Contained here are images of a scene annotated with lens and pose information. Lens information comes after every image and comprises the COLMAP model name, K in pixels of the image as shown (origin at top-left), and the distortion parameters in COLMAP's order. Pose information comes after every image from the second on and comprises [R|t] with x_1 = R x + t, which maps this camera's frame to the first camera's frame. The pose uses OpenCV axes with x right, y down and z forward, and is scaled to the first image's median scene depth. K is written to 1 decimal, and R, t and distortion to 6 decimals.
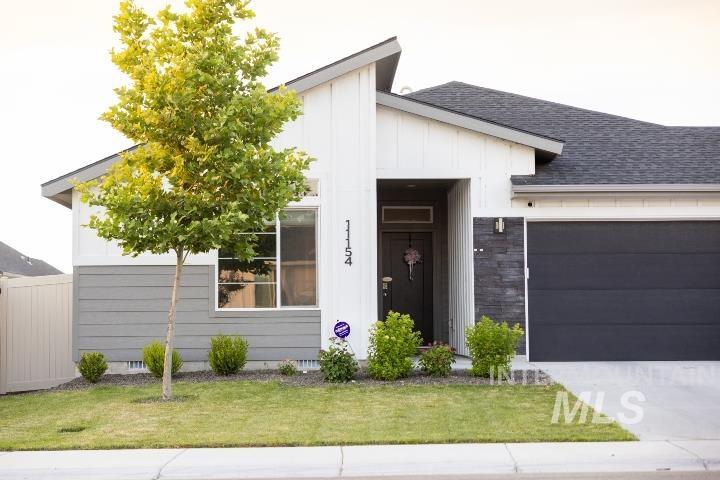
lens RADIAL K [[1396.0, 0, 360.0], [0, 1396.0, 240.0], [0, 0, 1]] dist [0.013022, 0.036583]
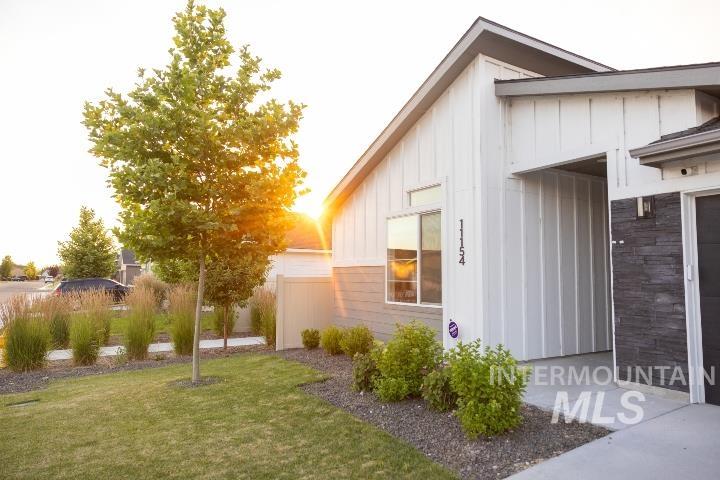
lens RADIAL K [[480.8, 0, 360.0], [0, 480.8, 240.0], [0, 0, 1]] dist [-0.002348, -0.000447]
pose [[0.485024, -0.056148, -0.872697, 0.256149], [0.039070, 0.998332, -0.042517, 0.012115], [0.873628, -0.013475, 0.486408, 0.769373]]
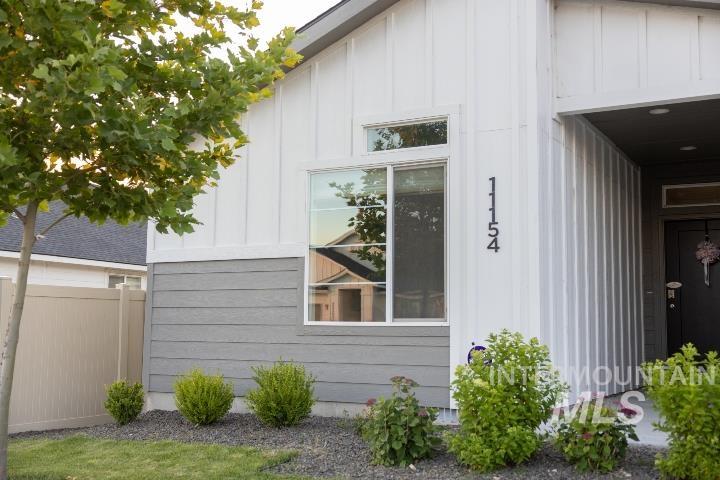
lens RADIAL K [[854.6, 0, 360.0], [0, 854.6, 240.0], [0, 0, 1]] dist [-0.021913, -0.009031]
pose [[0.861673, -0.038718, -0.505985, 0.128523], [0.014603, 0.998564, -0.051542, 0.031117], [0.507254, 0.037024, 0.861001, 0.653078]]
